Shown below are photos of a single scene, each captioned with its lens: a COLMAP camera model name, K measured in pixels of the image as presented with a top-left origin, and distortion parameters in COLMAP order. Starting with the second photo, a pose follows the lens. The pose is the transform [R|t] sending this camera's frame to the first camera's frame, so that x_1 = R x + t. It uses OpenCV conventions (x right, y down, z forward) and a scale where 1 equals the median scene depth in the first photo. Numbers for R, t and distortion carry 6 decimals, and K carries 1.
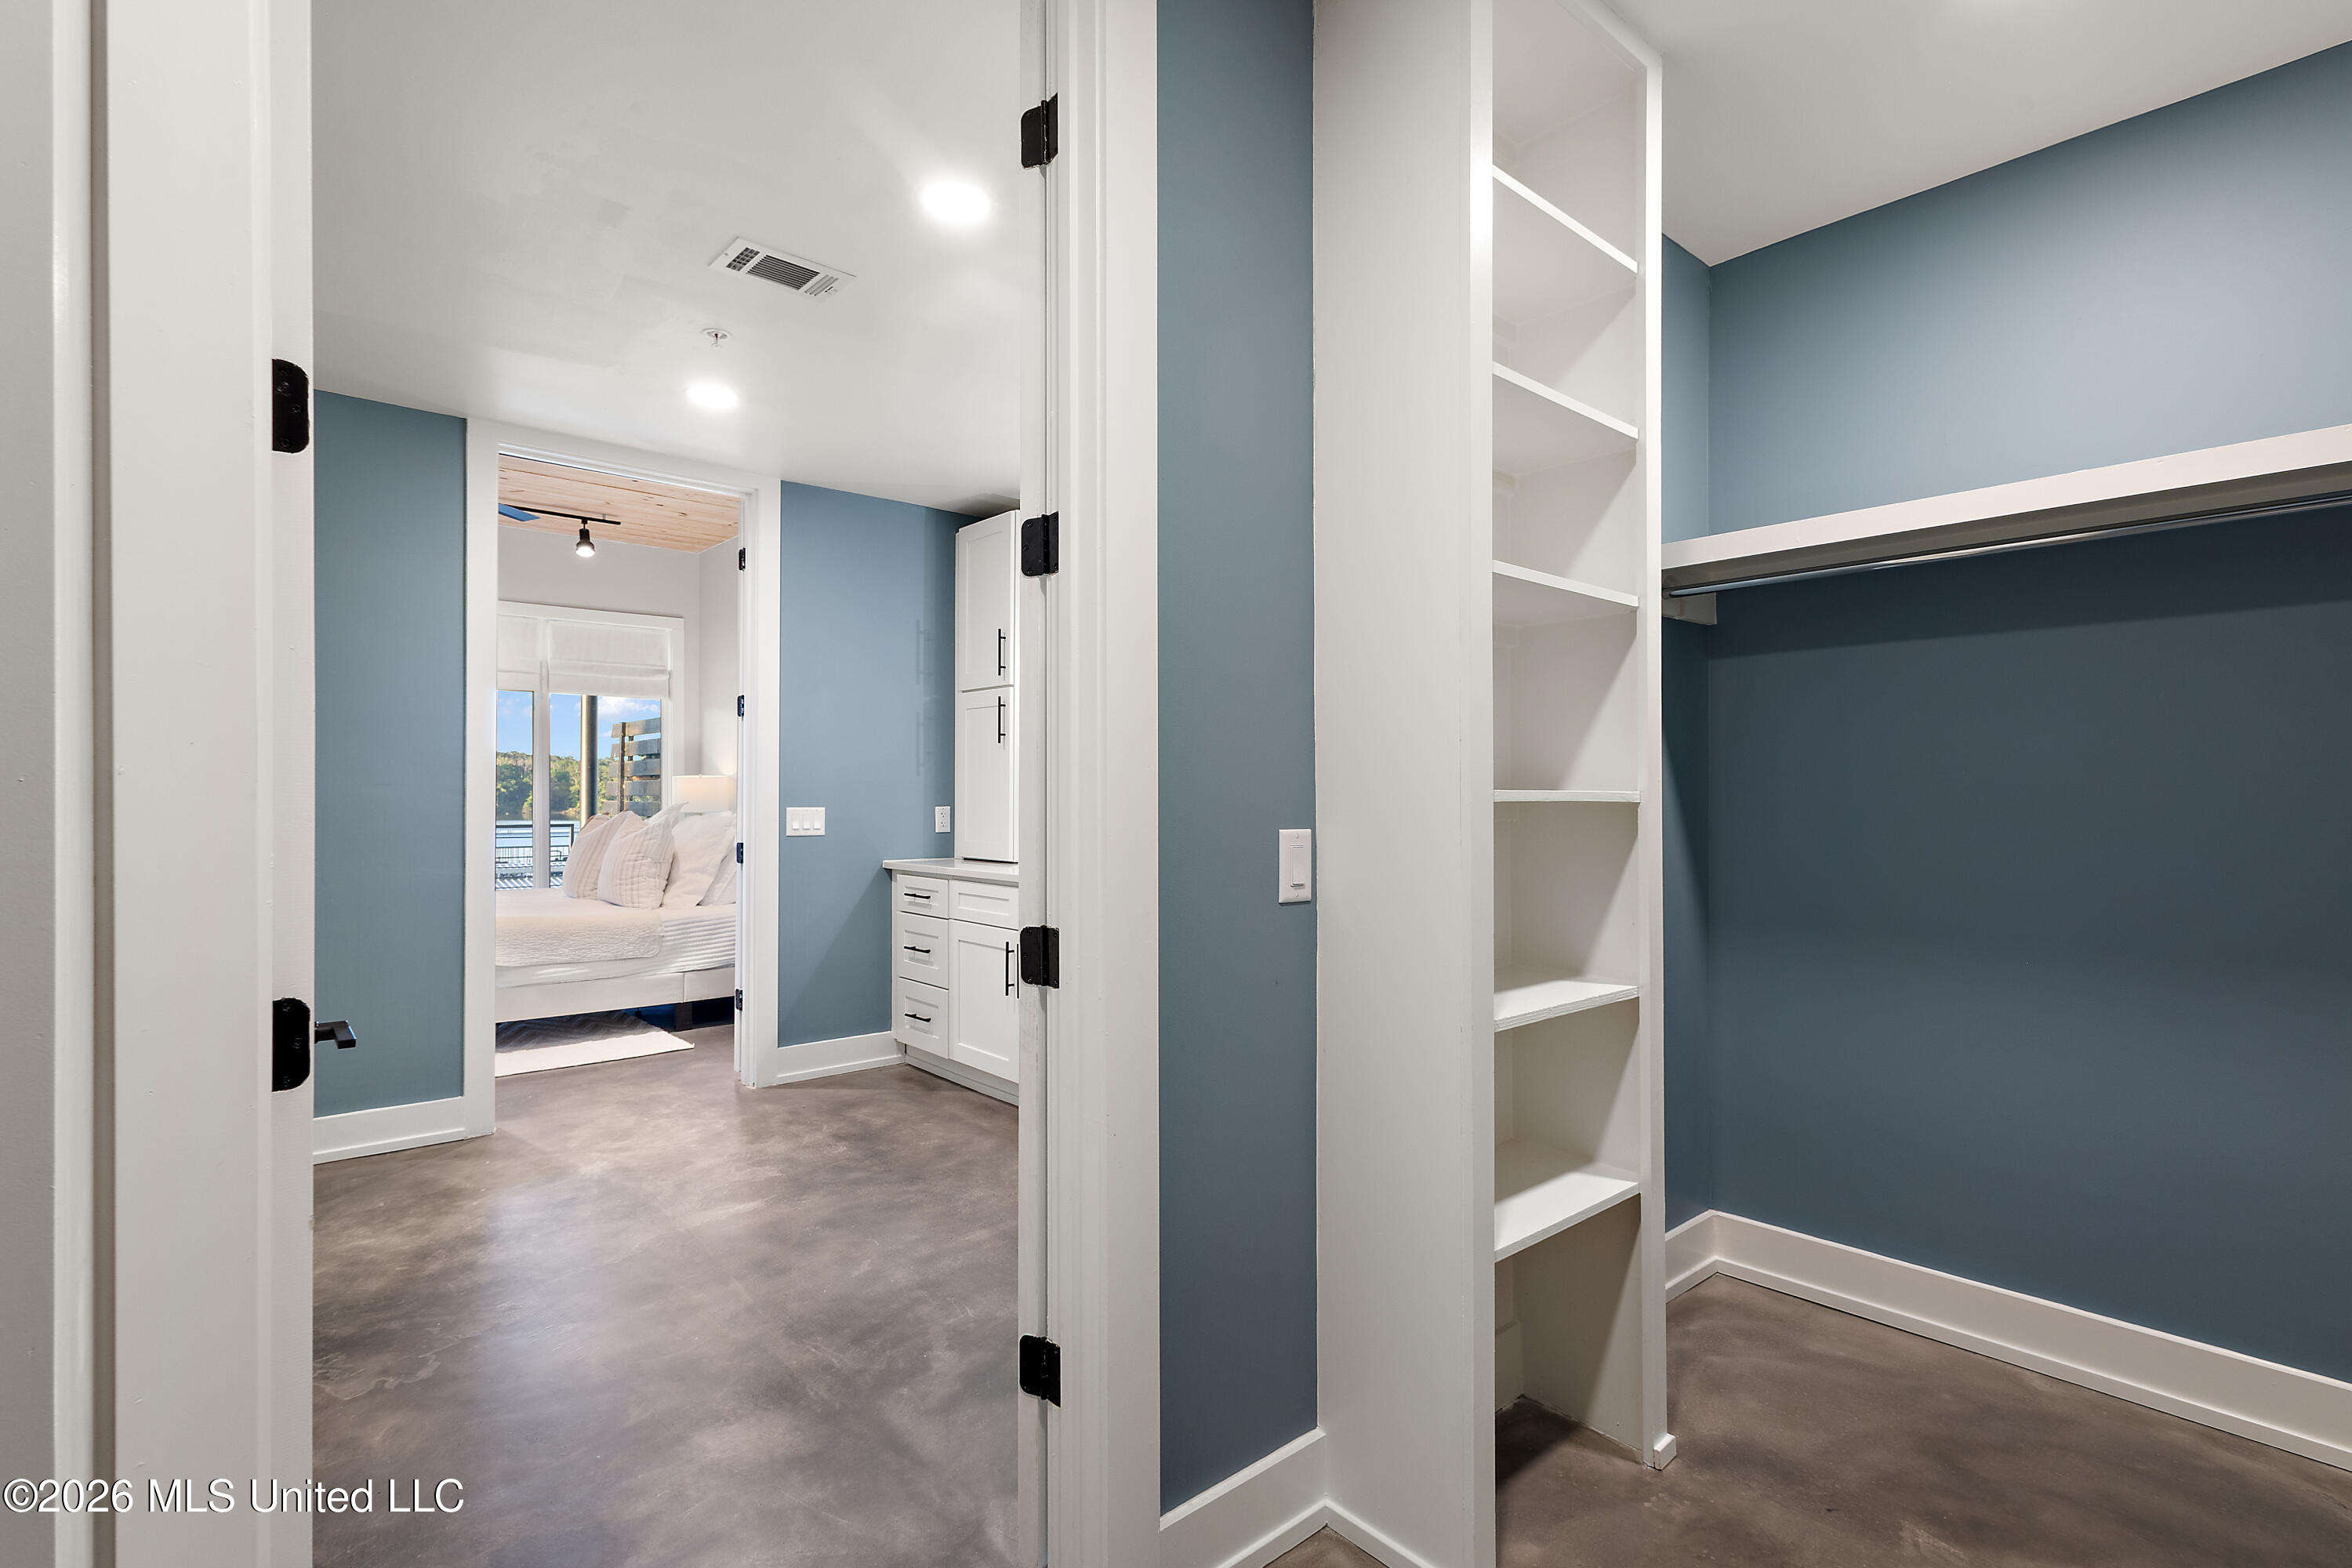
lens RADIAL K [[1117.2, 0, 1173.9], [0, 1117.2, 778.8], [0, 0, 1]] dist [0.009765, -0.000281]
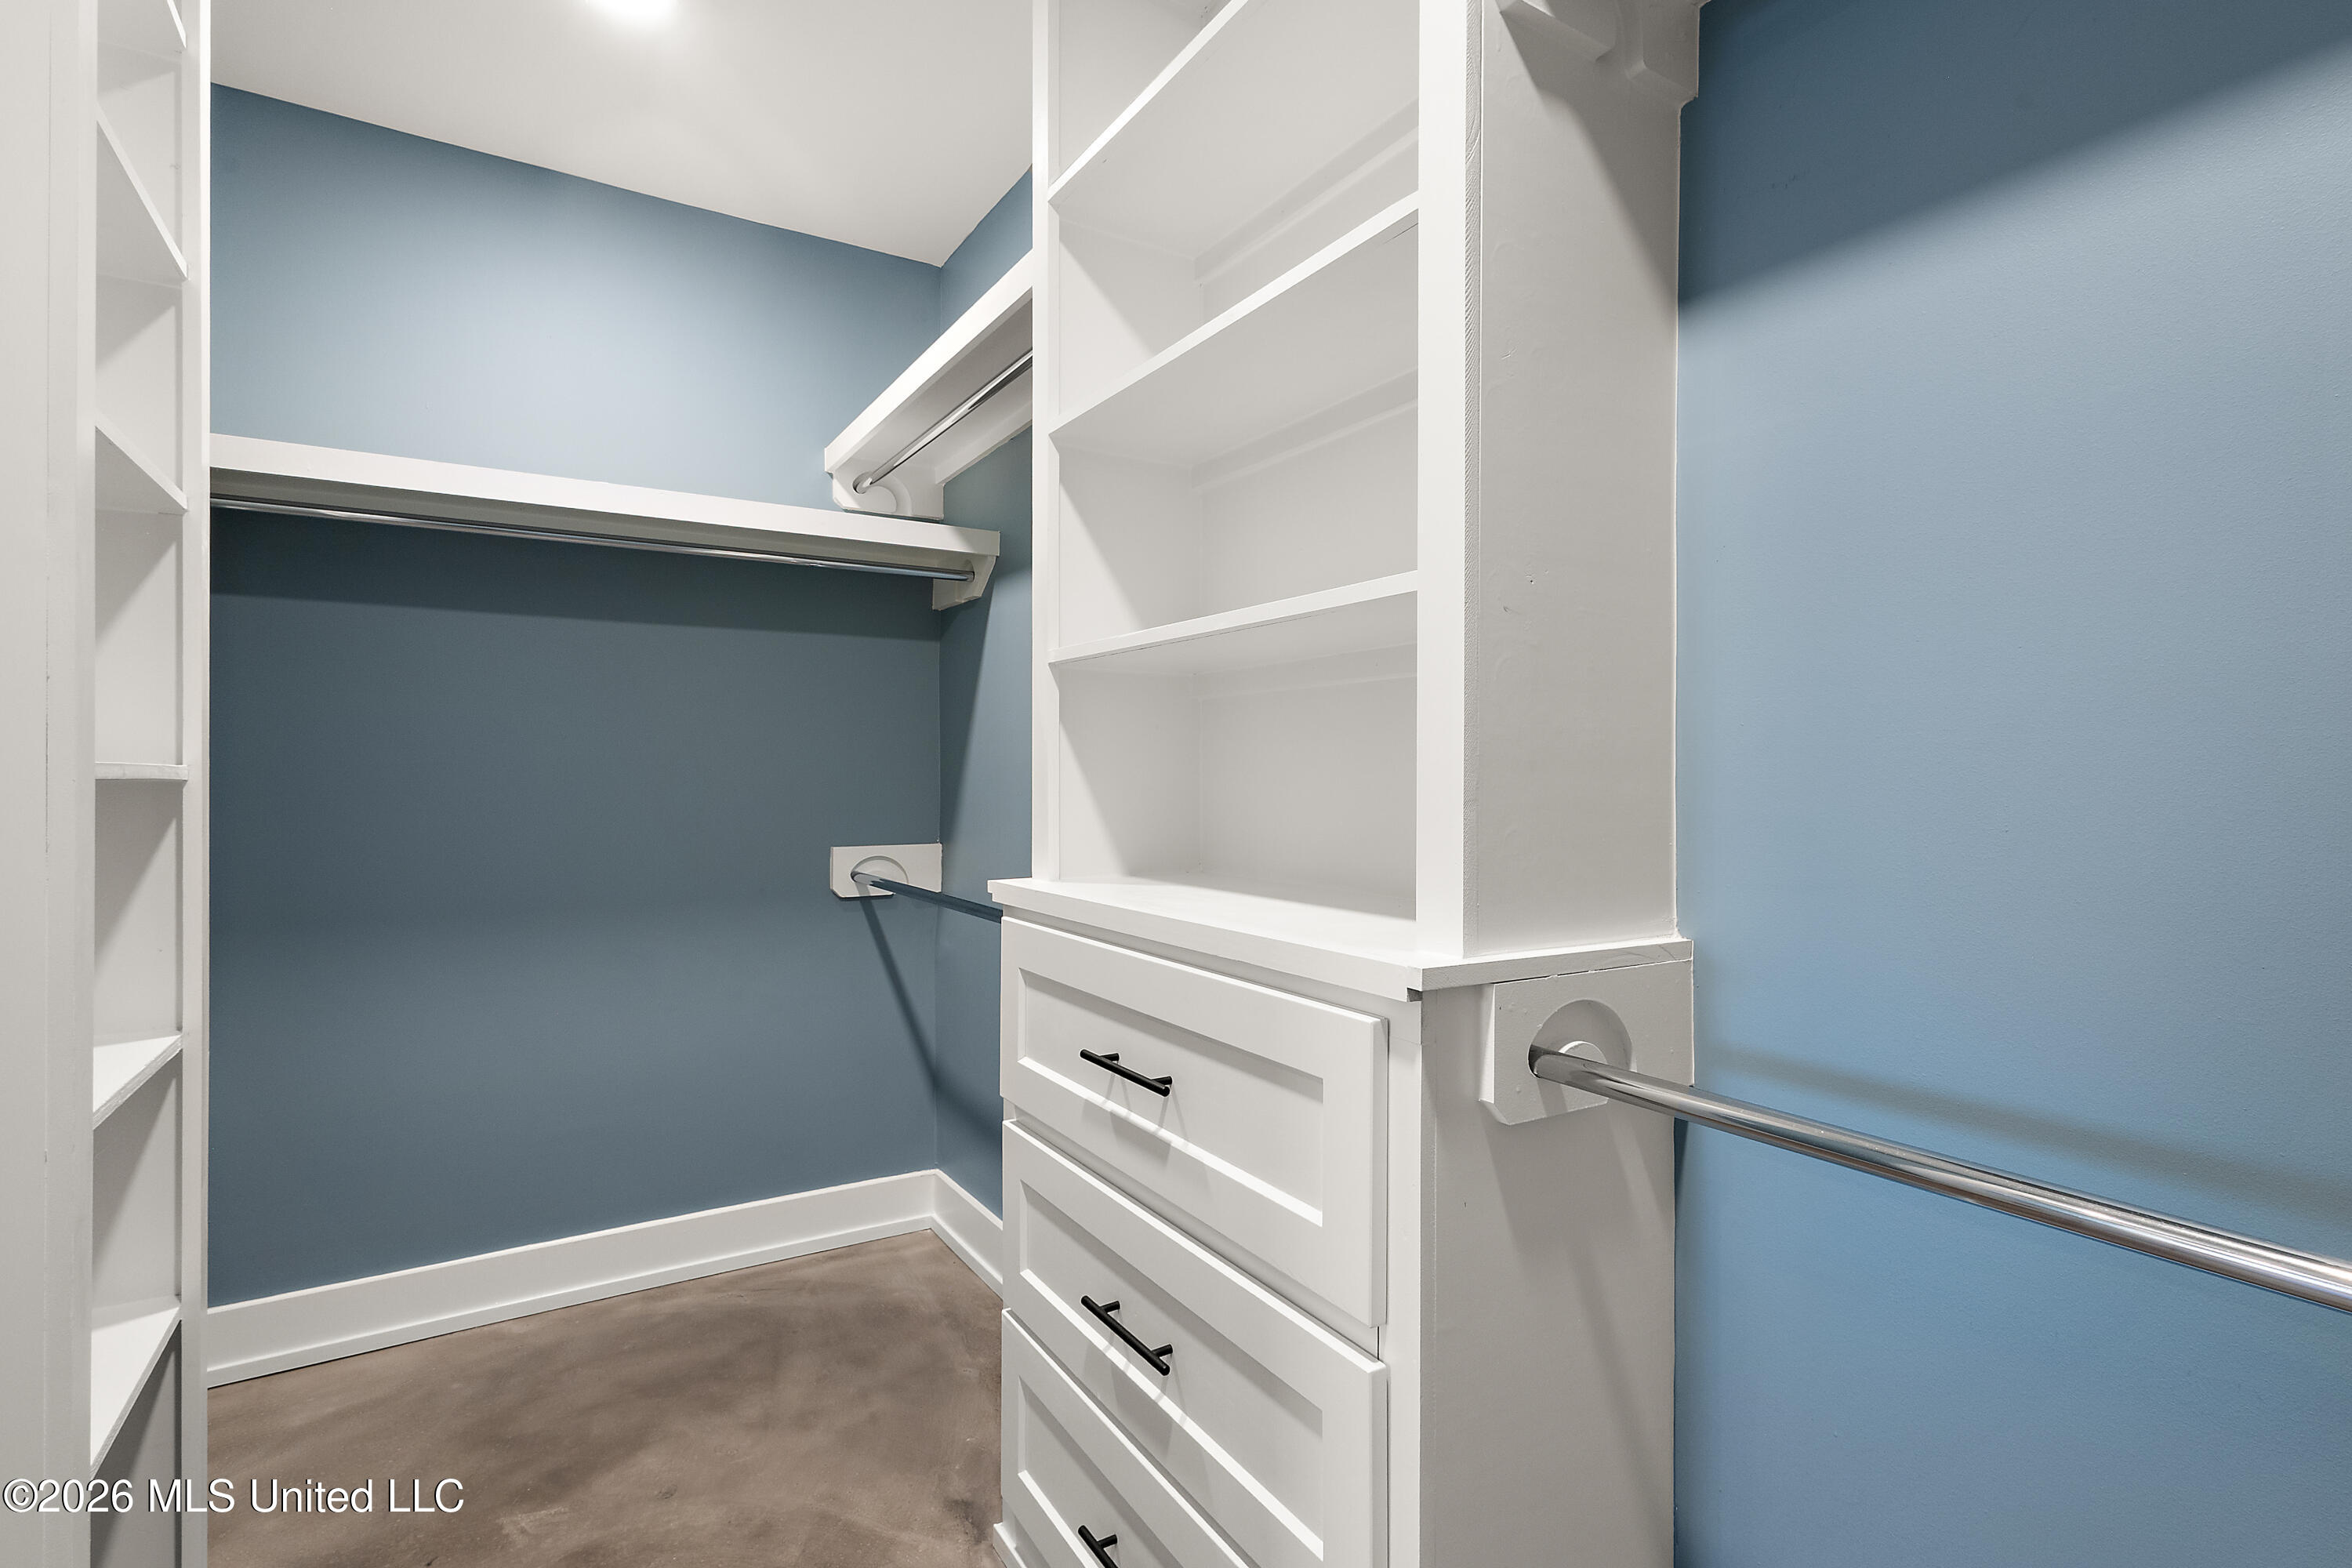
lens RADIAL K [[1117.2, 0, 1173.9], [0, 1117.2, 778.8], [0, 0, 1]] dist [0.009765, -0.000281]
pose [[0.167584, -0.000986, 0.985857, -0.193317], [-0.013272, 0.999907, 0.003256, 0.008813], [-0.985769, -0.013630, 0.167555, 0.250023]]
